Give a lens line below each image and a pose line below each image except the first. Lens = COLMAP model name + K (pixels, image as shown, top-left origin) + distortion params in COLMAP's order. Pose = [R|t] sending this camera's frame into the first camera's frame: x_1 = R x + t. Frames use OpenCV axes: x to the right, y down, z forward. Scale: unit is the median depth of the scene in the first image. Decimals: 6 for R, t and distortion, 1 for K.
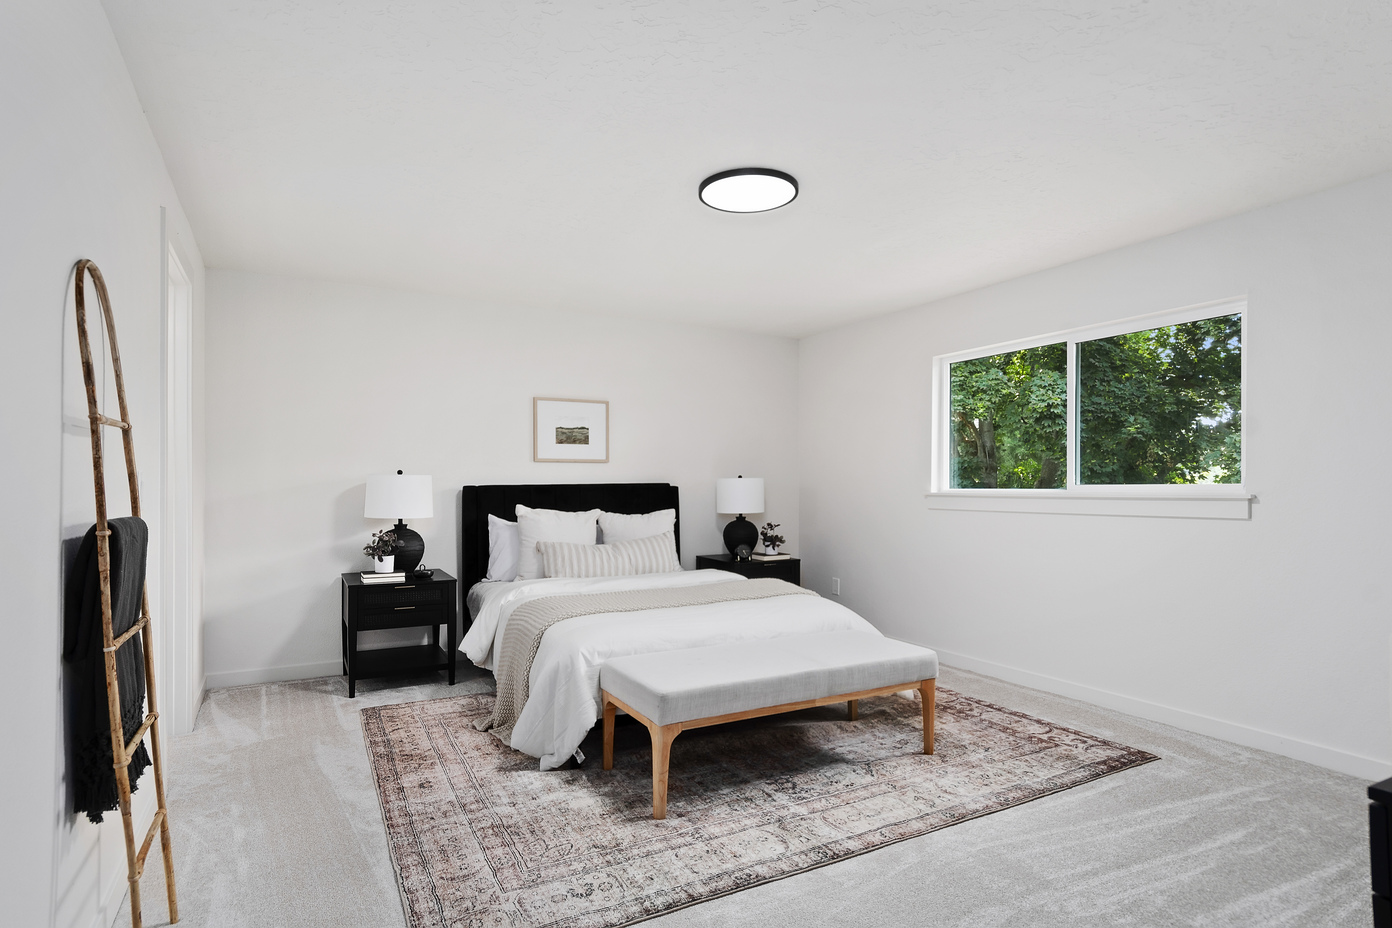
lens RADIAL K [[747.2, 0, 696.0], [0, 747.2, 464.0], [0, 0, 1]] dist [-0.016037, 0.000257]
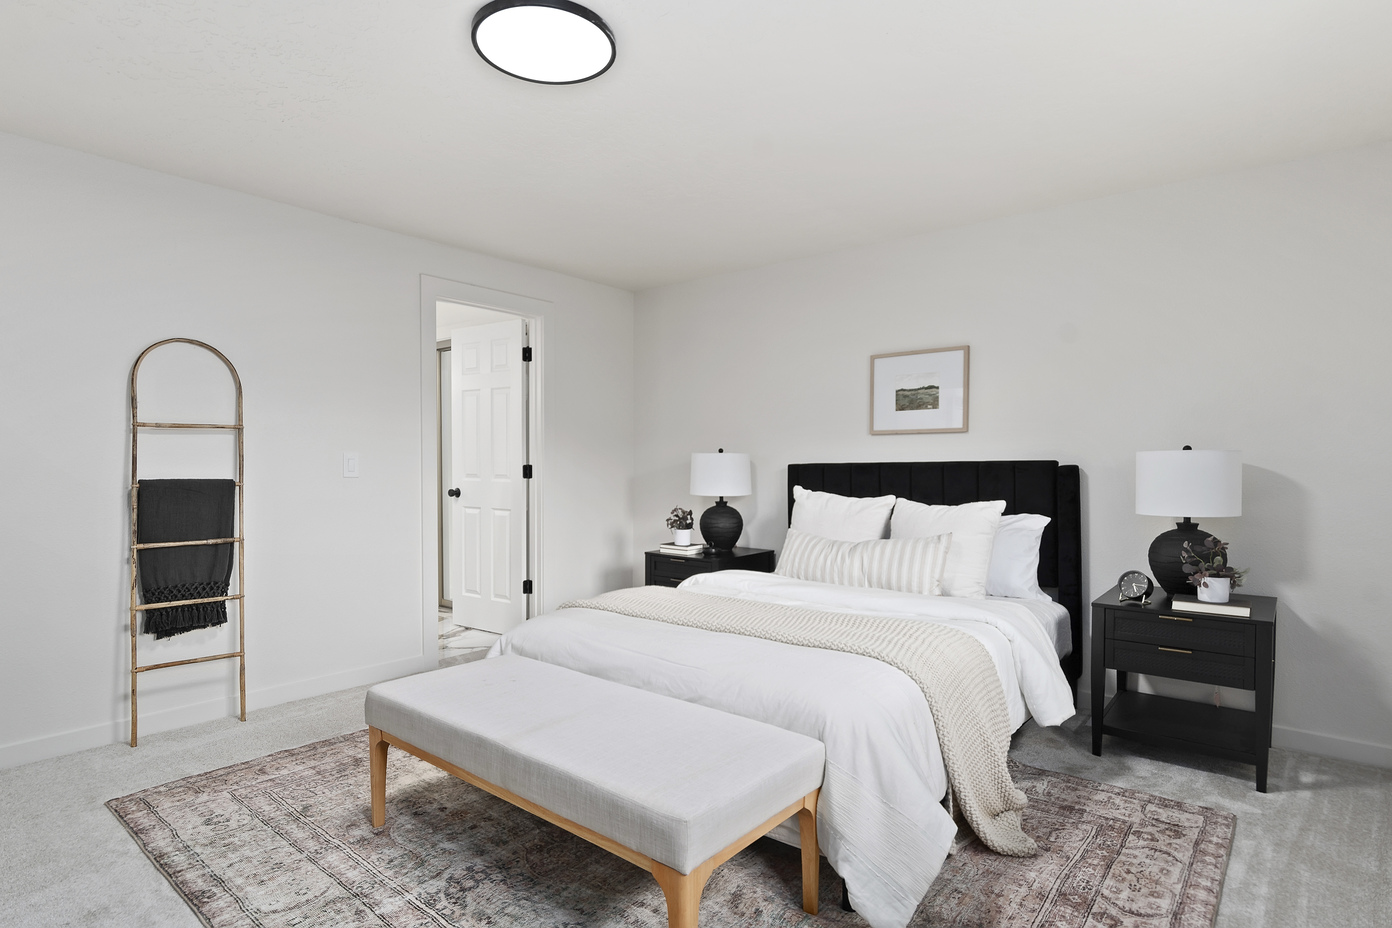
lens RADIAL K [[747.2, 0, 696.0], [0, 747.2, 464.0], [0, 0, 1]] dist [-0.016037, 0.000257]
pose [[0.374008, -0.004524, -0.927415, 0.482916], [0.010523, 0.999944, -0.000634, 0.028258], [0.927366, -0.009522, 0.374035, 0.544857]]
